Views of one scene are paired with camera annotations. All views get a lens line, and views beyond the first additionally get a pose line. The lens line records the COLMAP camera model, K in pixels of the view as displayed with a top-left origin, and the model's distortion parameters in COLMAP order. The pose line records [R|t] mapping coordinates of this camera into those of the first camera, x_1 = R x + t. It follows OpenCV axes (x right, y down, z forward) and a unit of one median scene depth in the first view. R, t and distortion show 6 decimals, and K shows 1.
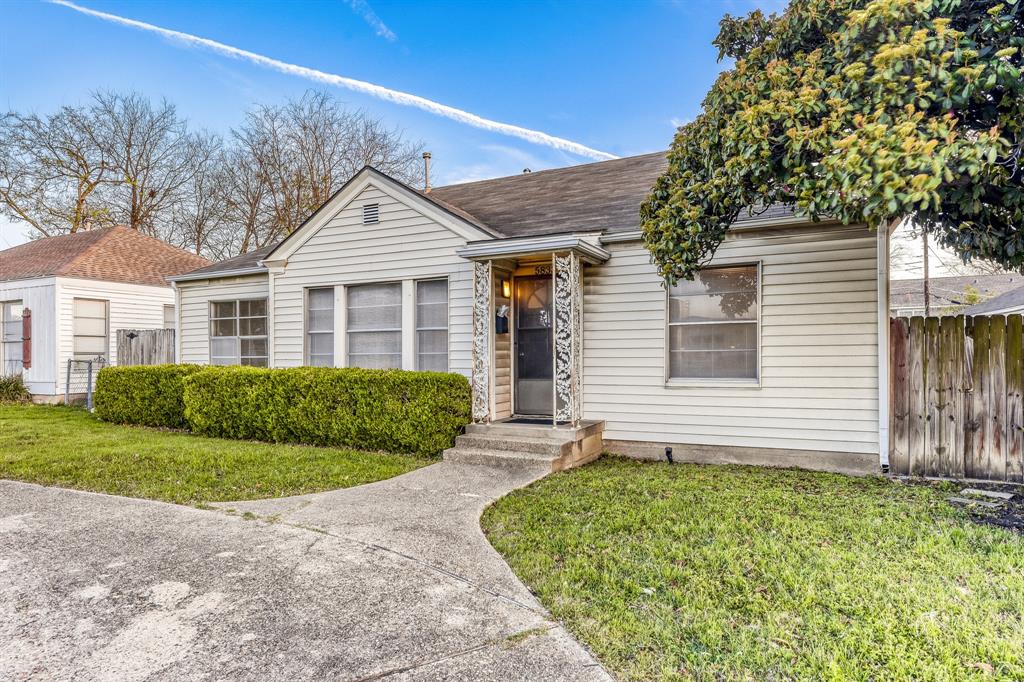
lens RADIAL K [[631.8, 0, 512.0], [0, 631.8, 341.0], [0, 0, 1]] dist [0.005050, -0.000165]
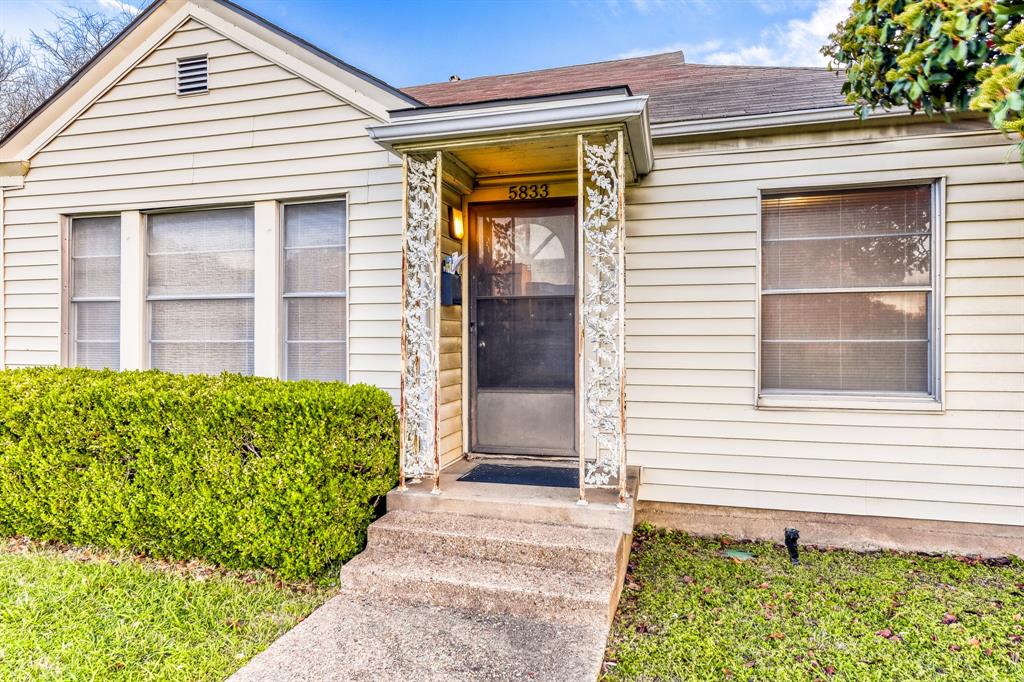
lens RADIAL K [[631.8, 0, 512.0], [0, 631.8, 341.0], [0, 0, 1]] dist [0.005050, -0.000165]
pose [[0.984018, 0.005554, 0.177982, -0.064282], [-0.010353, 0.999607, 0.026049, 0.003866], [-0.177768, -0.027475, 0.983689, 0.502442]]
